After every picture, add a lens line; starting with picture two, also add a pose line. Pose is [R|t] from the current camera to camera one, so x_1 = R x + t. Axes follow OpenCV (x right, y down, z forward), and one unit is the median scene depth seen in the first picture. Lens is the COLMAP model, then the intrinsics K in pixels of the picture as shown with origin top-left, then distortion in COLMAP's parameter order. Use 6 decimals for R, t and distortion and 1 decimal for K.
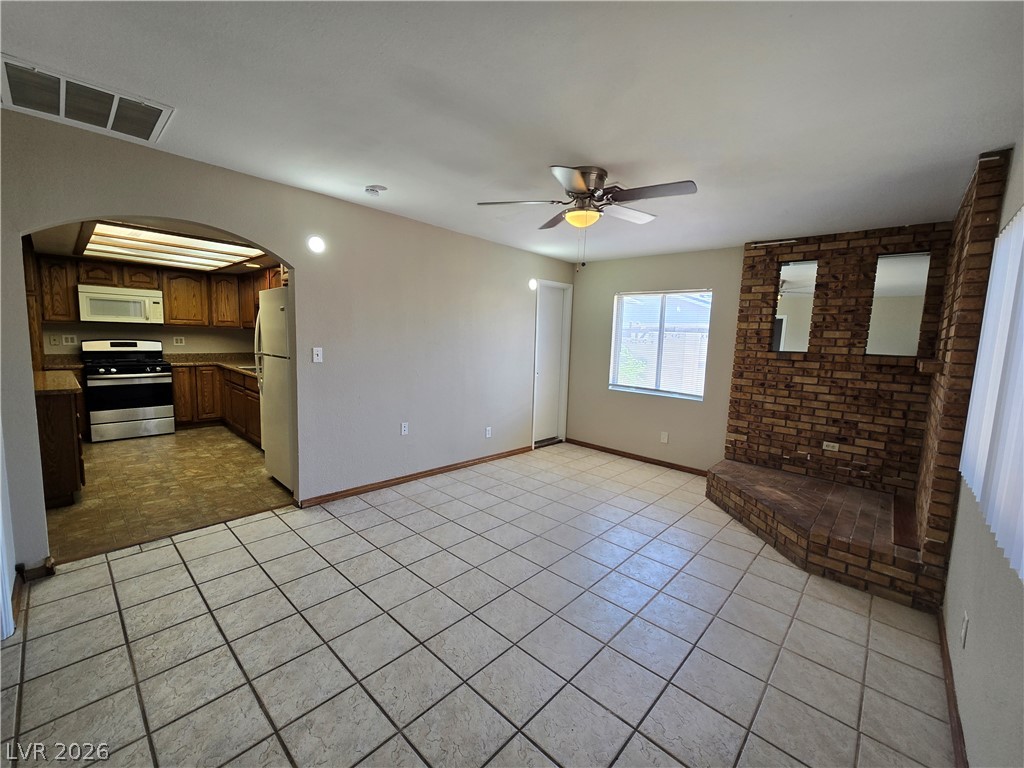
lens RADIAL K [[419.3, 0, 510.5], [0, 419.3, 383.6], [0, 0, 1]] dist [-0.002366, 0.000211]
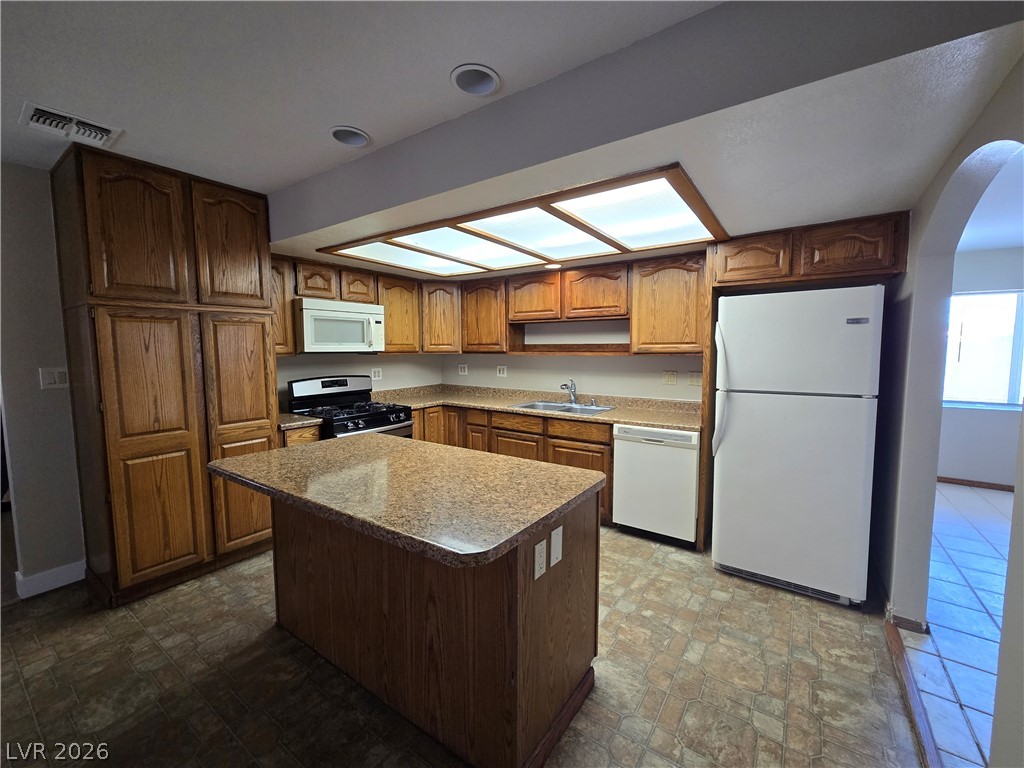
lens RADIAL K [[419.3, 0, 512.7], [0, 419.3, 383.8], [0, 0, 1]] dist [-0.002366, 0.000211]
pose [[0.990151, -0.051655, 0.130124, -0.753592], [0.055651, 0.998078, -0.027264, -0.059688], [-0.128465, 0.034237, 0.991123, 0.284998]]
